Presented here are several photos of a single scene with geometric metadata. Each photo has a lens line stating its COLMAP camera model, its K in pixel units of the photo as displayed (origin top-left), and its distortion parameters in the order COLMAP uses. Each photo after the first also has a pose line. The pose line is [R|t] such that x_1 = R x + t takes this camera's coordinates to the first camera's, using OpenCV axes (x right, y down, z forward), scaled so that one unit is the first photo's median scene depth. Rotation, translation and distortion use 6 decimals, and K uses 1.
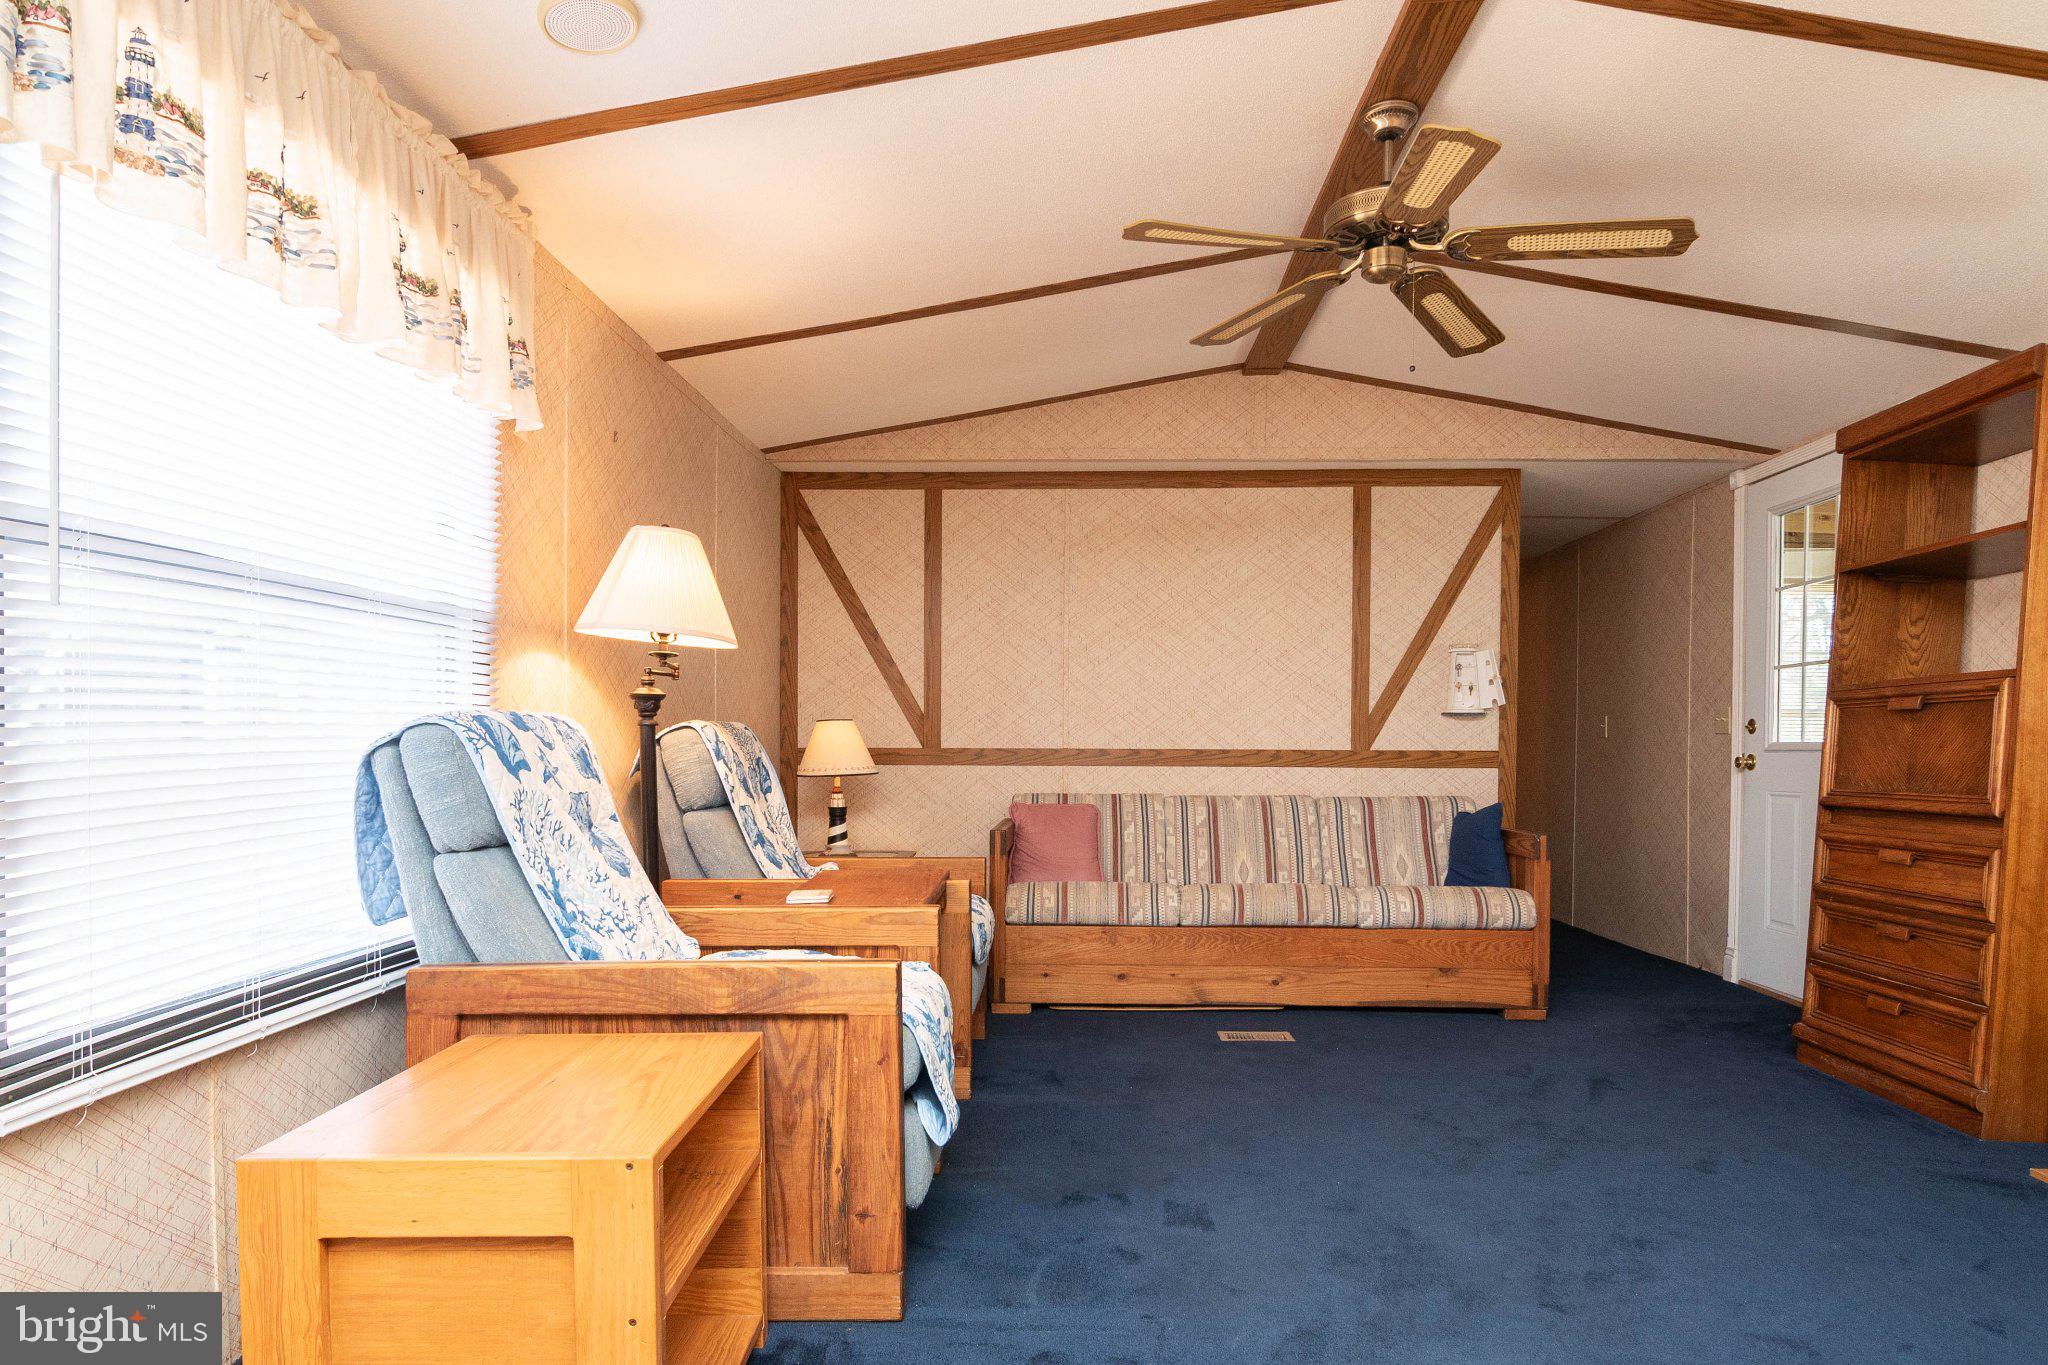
lens RADIAL K [[1169.2, 0, 1019.3], [0, 1169.2, 769.9], [0, 0, 1]] dist [0.001768, -0.002434]
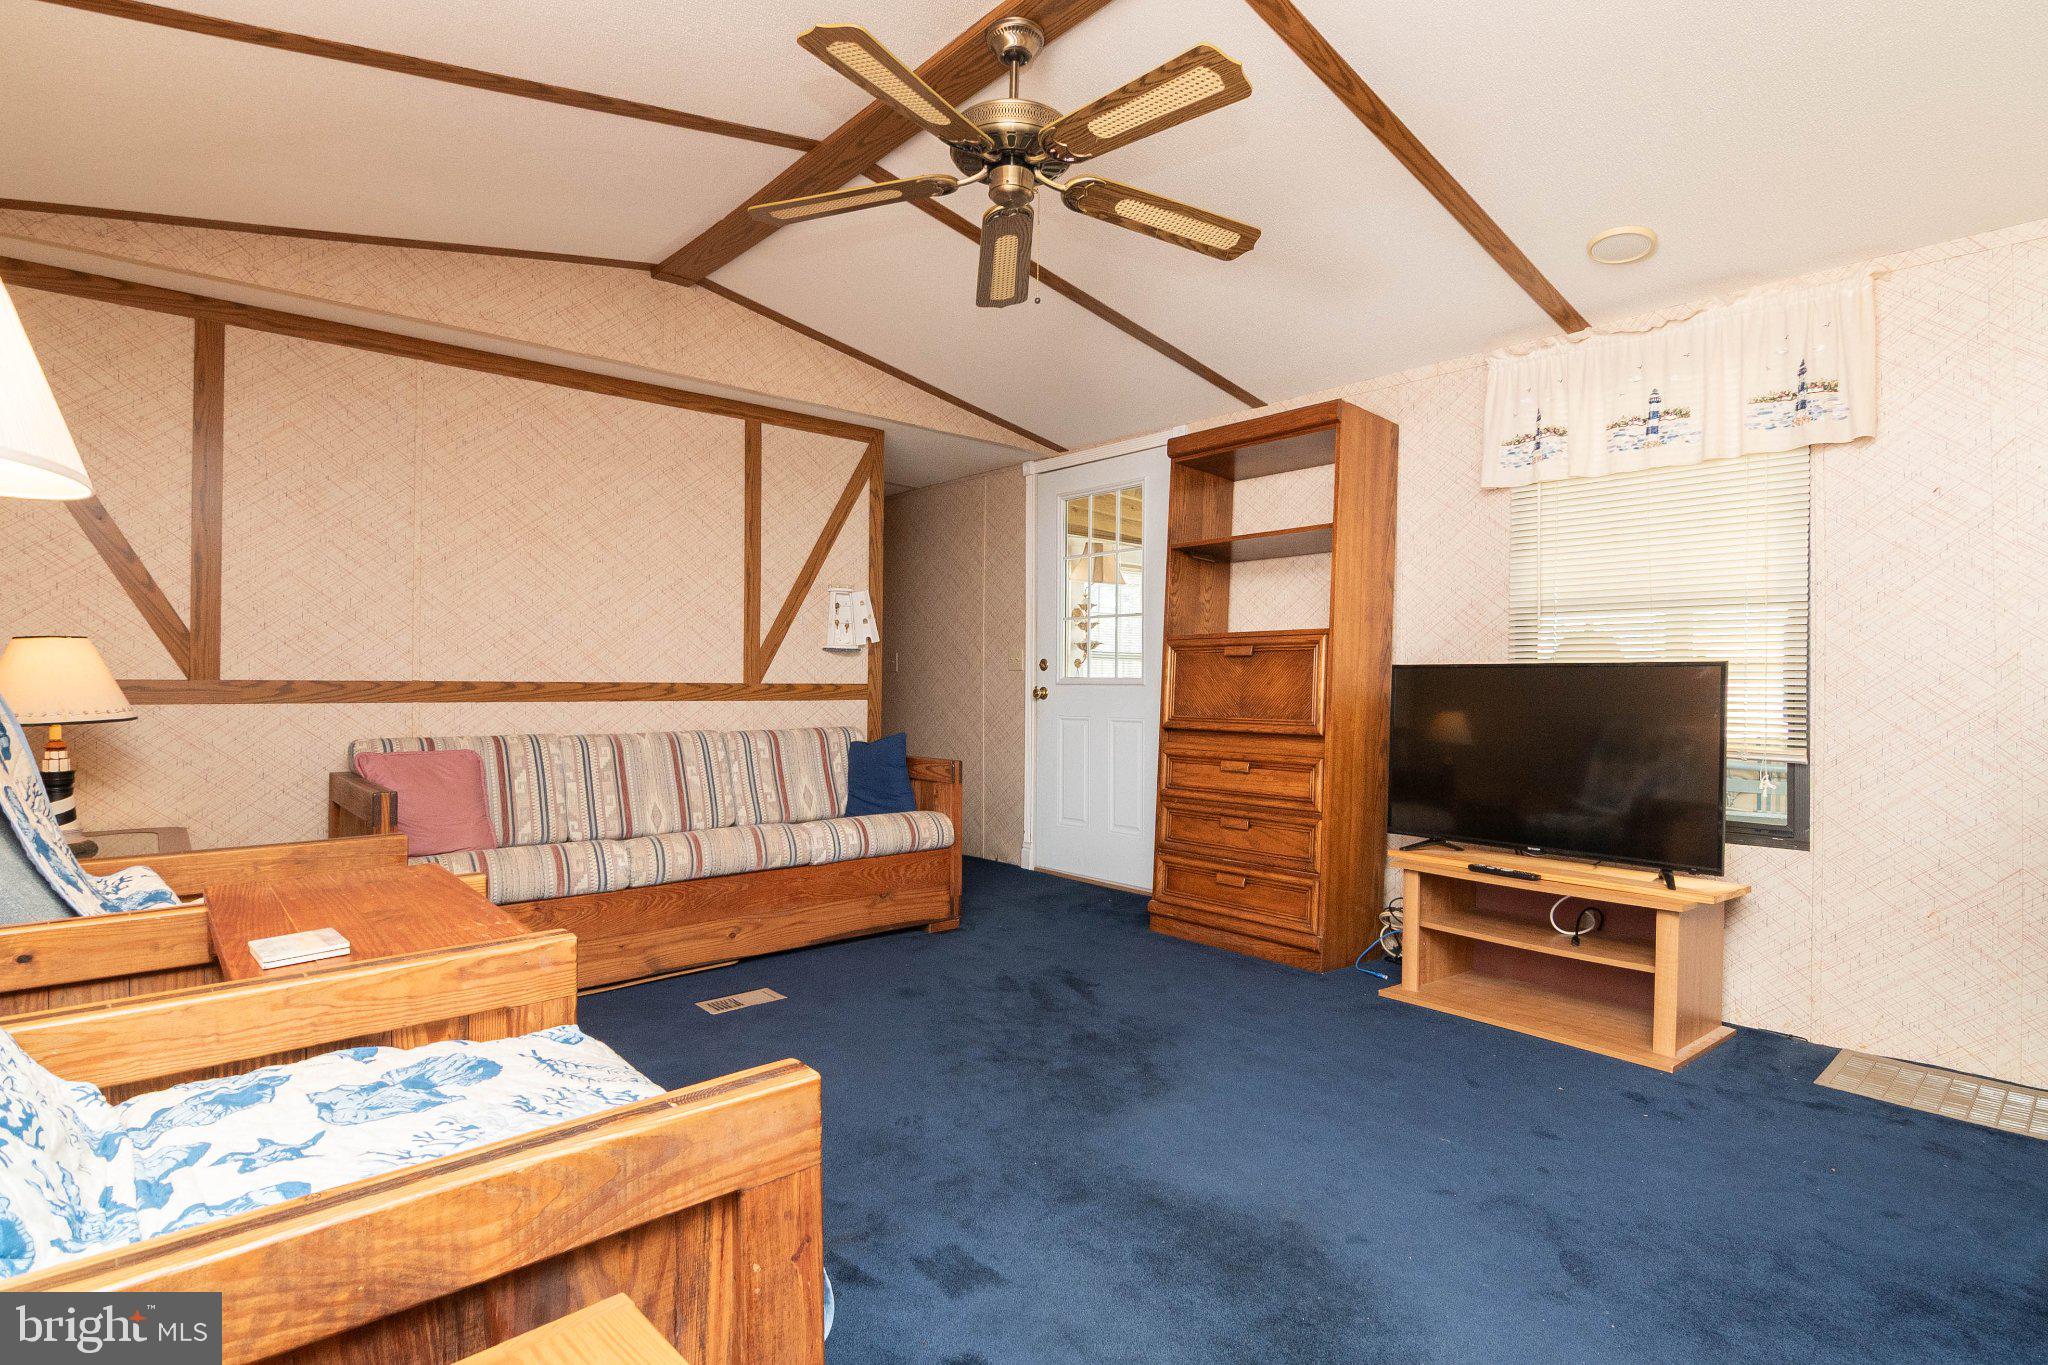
lens RADIAL K [[1014.4, 0, 1009.2], [0, 1014.4, 679.5], [0, 0, 1]] dist [-0.000672, -0.009186]
pose [[0.727681, 0.002854, 0.685910, -0.150937], [0.007527, 0.999898, -0.012146, -0.008259], [-0.685874, 0.014001, 0.727585, 0.227396]]
